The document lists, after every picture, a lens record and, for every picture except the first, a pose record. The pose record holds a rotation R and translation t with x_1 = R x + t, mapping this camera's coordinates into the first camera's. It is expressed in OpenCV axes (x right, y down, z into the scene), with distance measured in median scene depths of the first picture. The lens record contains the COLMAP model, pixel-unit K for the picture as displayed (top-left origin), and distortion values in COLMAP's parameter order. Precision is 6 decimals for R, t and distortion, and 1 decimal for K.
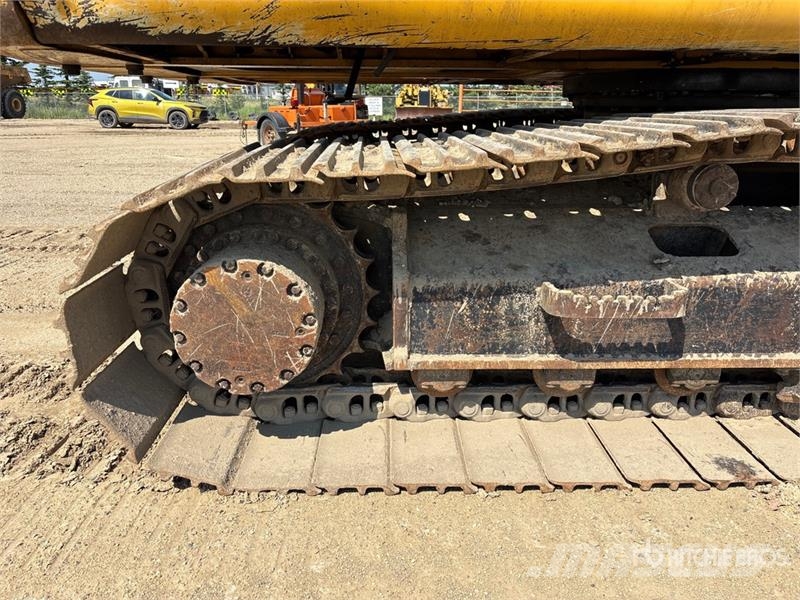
lens RADIAL K [[606.4, 0, 398.4], [0, 606.4, 304.3], [0, 0, 1]] dist [0.011231, -0.002202]
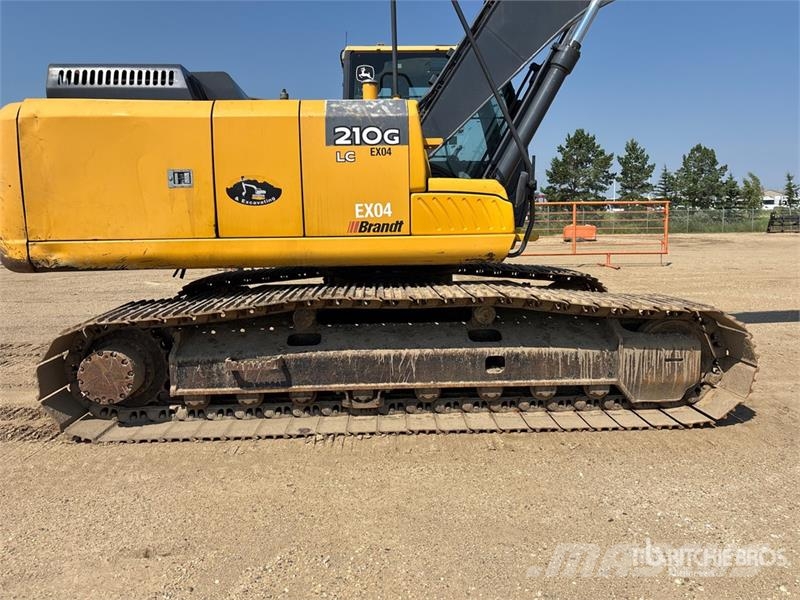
lens RADIAL K [[608.4, 0, 400.0], [0, 608.4, 300.0], [0, 0, 1]] dist [-0.003745, -0.002651]
pose [[0.999648, -0.026449, 0.002046, 0.900761], [0.026385, 0.983286, -0.180147, 0.191609], [0.002753, 0.180138, 0.983637, -1.445049]]
